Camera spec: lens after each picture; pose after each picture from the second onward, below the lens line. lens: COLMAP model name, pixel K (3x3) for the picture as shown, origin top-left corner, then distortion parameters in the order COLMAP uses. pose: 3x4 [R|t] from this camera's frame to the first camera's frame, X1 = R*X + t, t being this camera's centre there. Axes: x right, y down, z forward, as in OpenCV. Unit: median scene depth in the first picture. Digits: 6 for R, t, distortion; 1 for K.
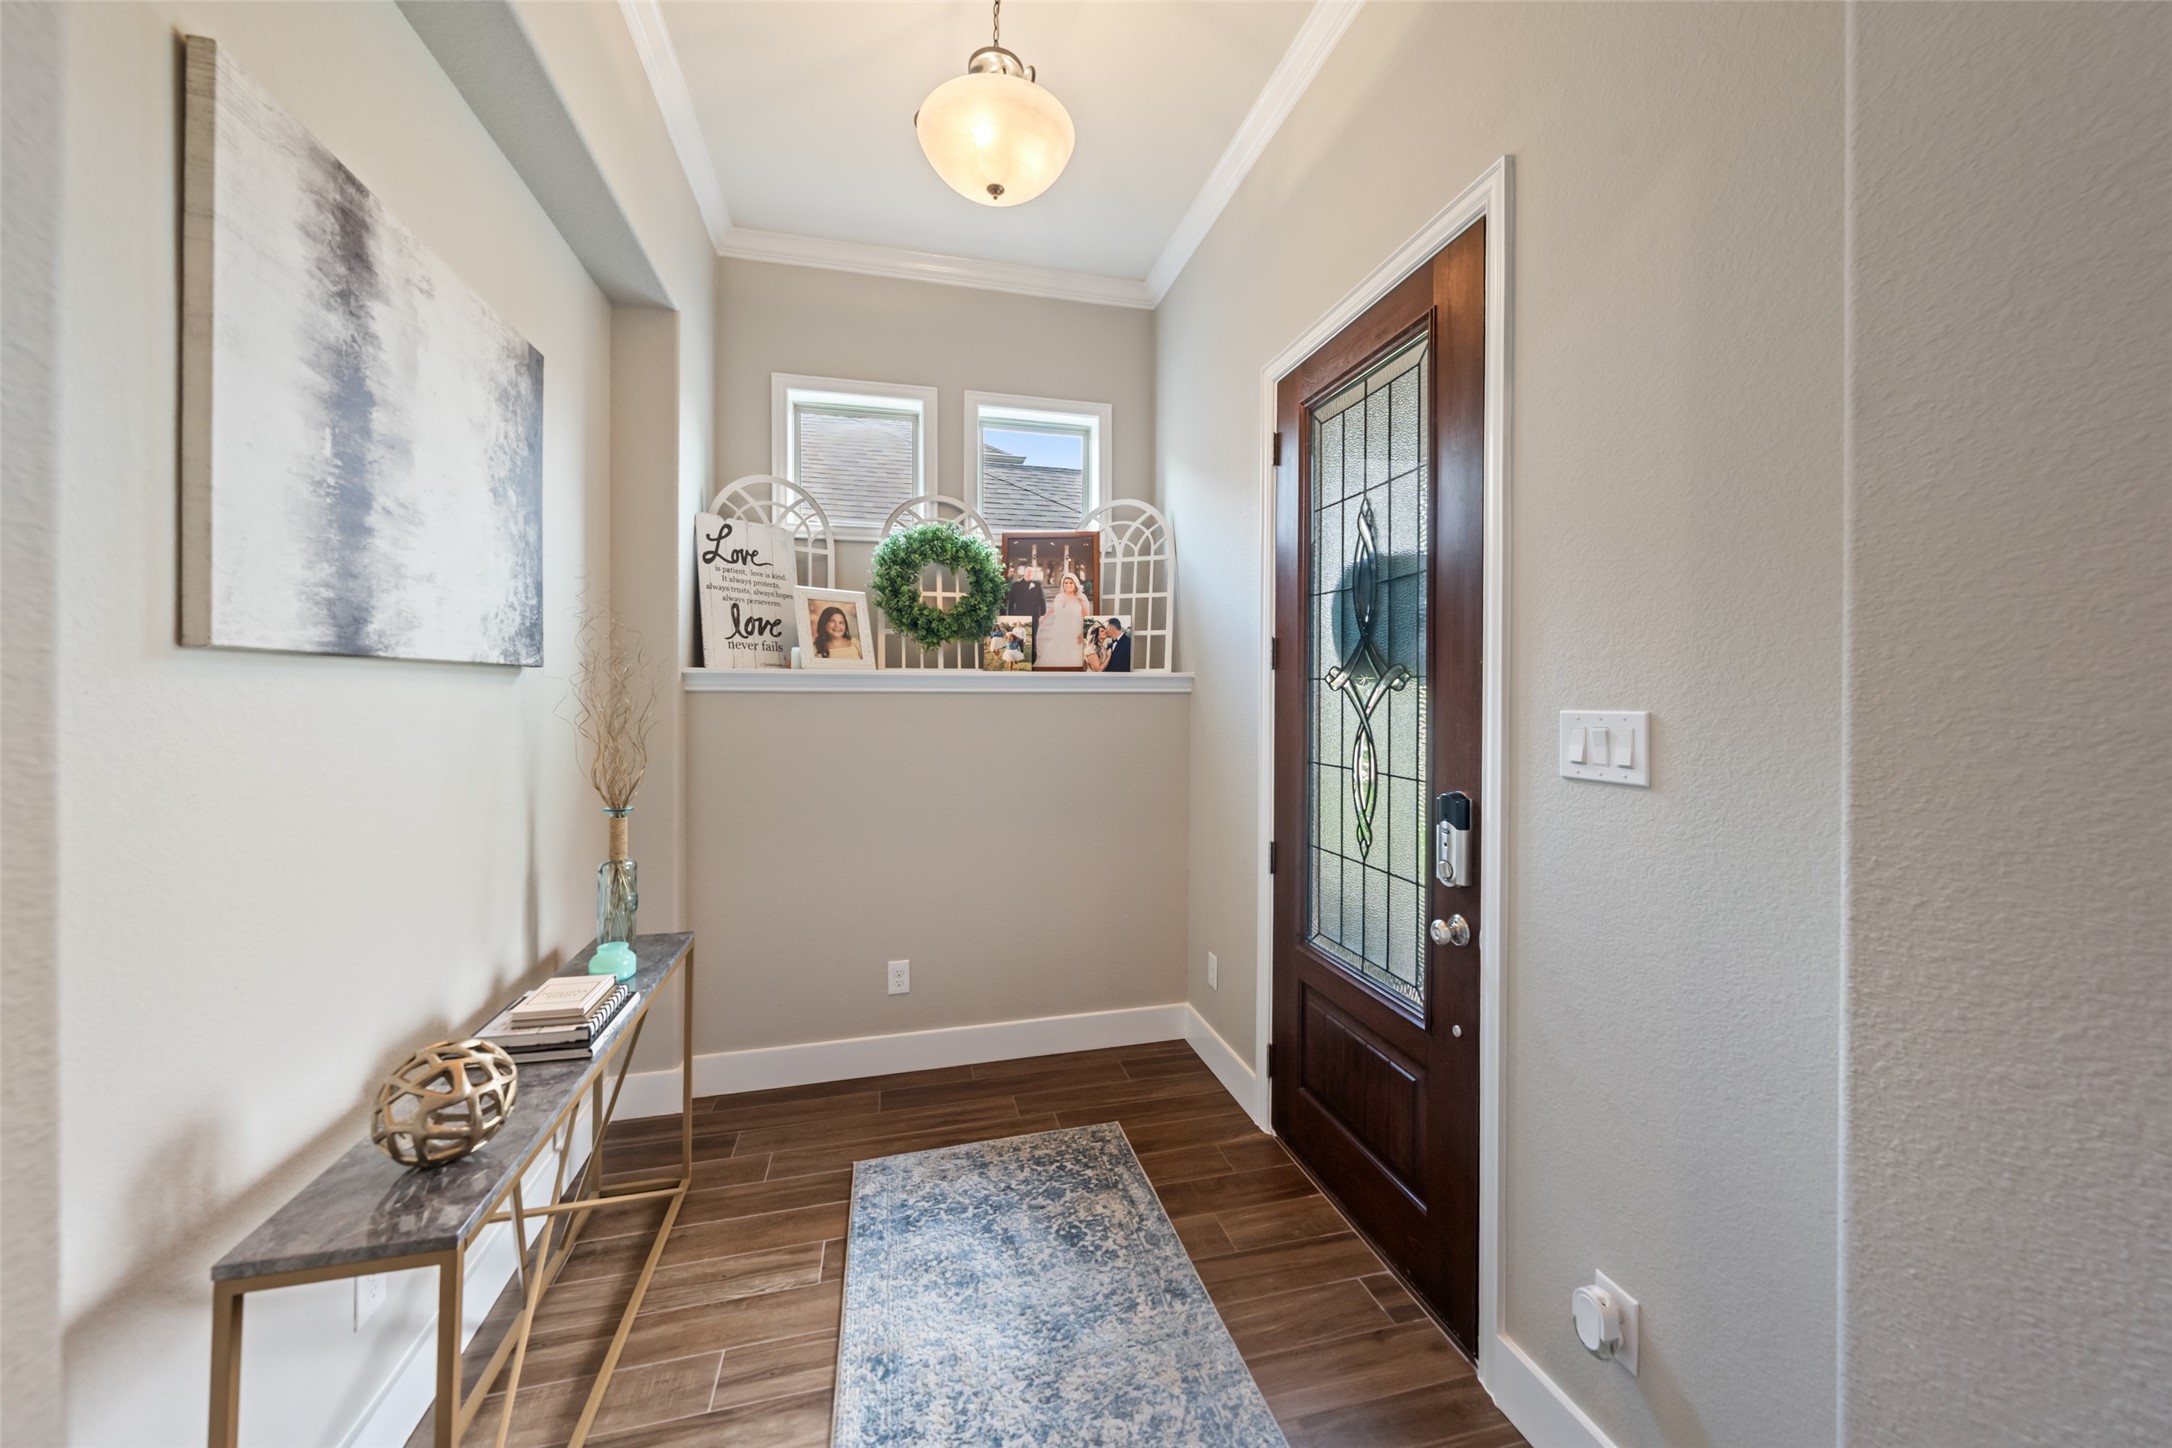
lens RADIAL K [[776.5, 0, 1091.2], [0, 776.5, 695.4], [0, 0, 1]] dist [-0.000476, -0.000024]
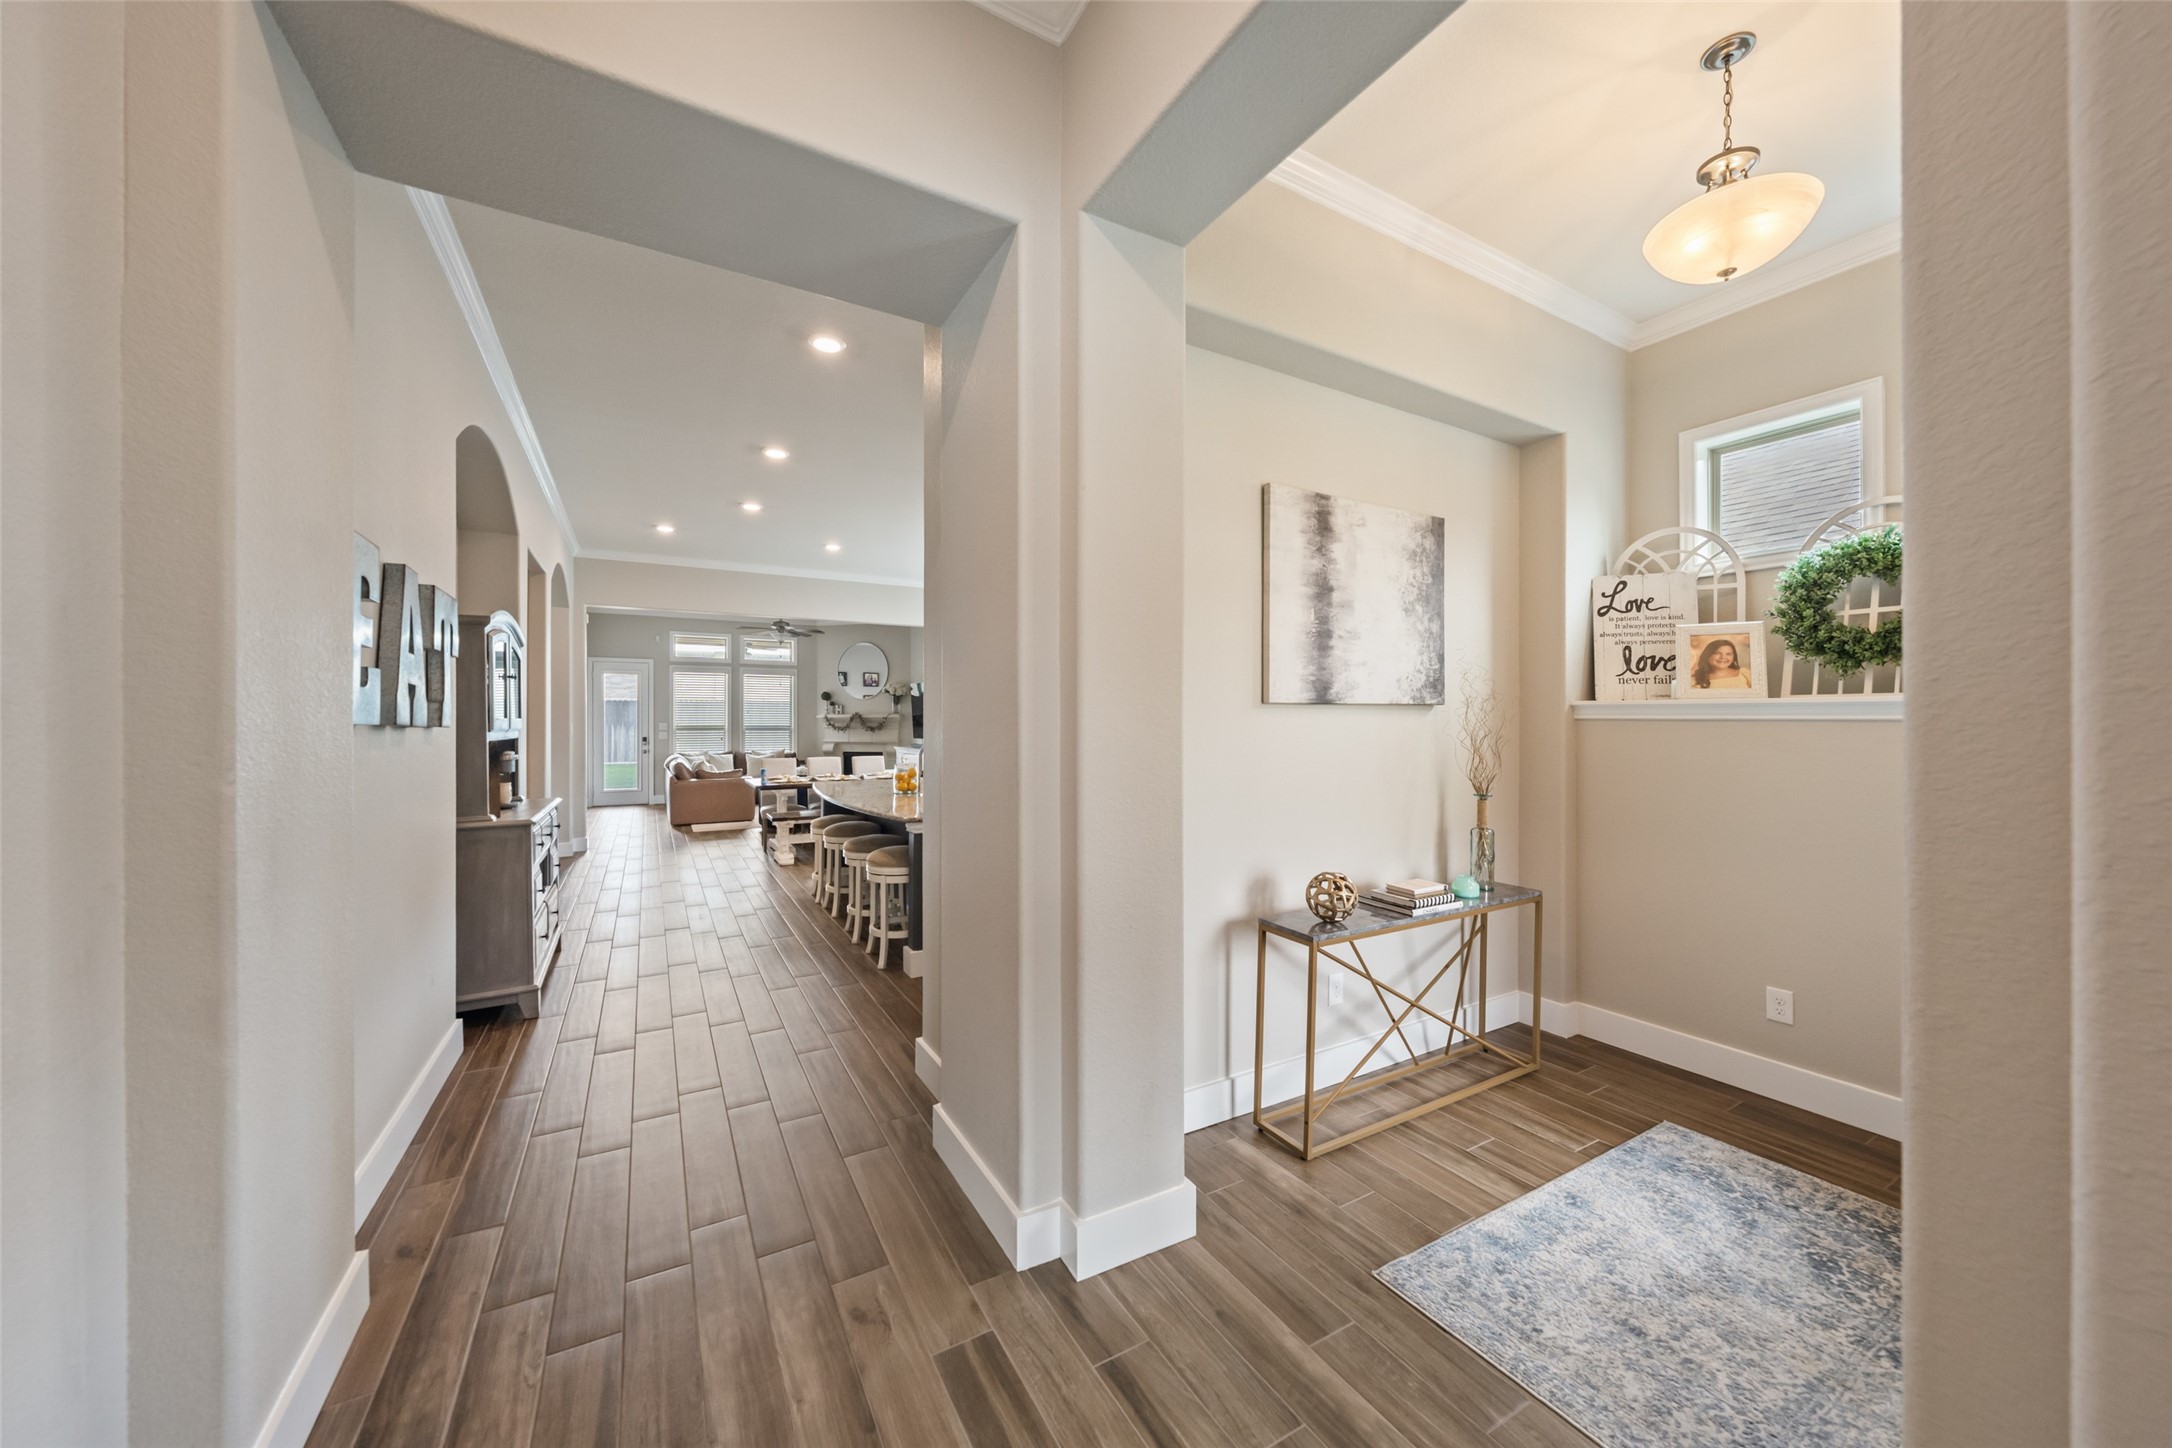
lens RADIAL K [[765.4, 0, 1082.4], [0, 765.4, 716.0], [0, 0, 1]] dist [0.000810, 0.000010]
pose [[0.260243, -0.005503, -0.965527, 0.605827], [-0.003792, 0.999970, -0.006722, 0.001512], [0.965536, 0.005411, 0.260214, -0.159158]]
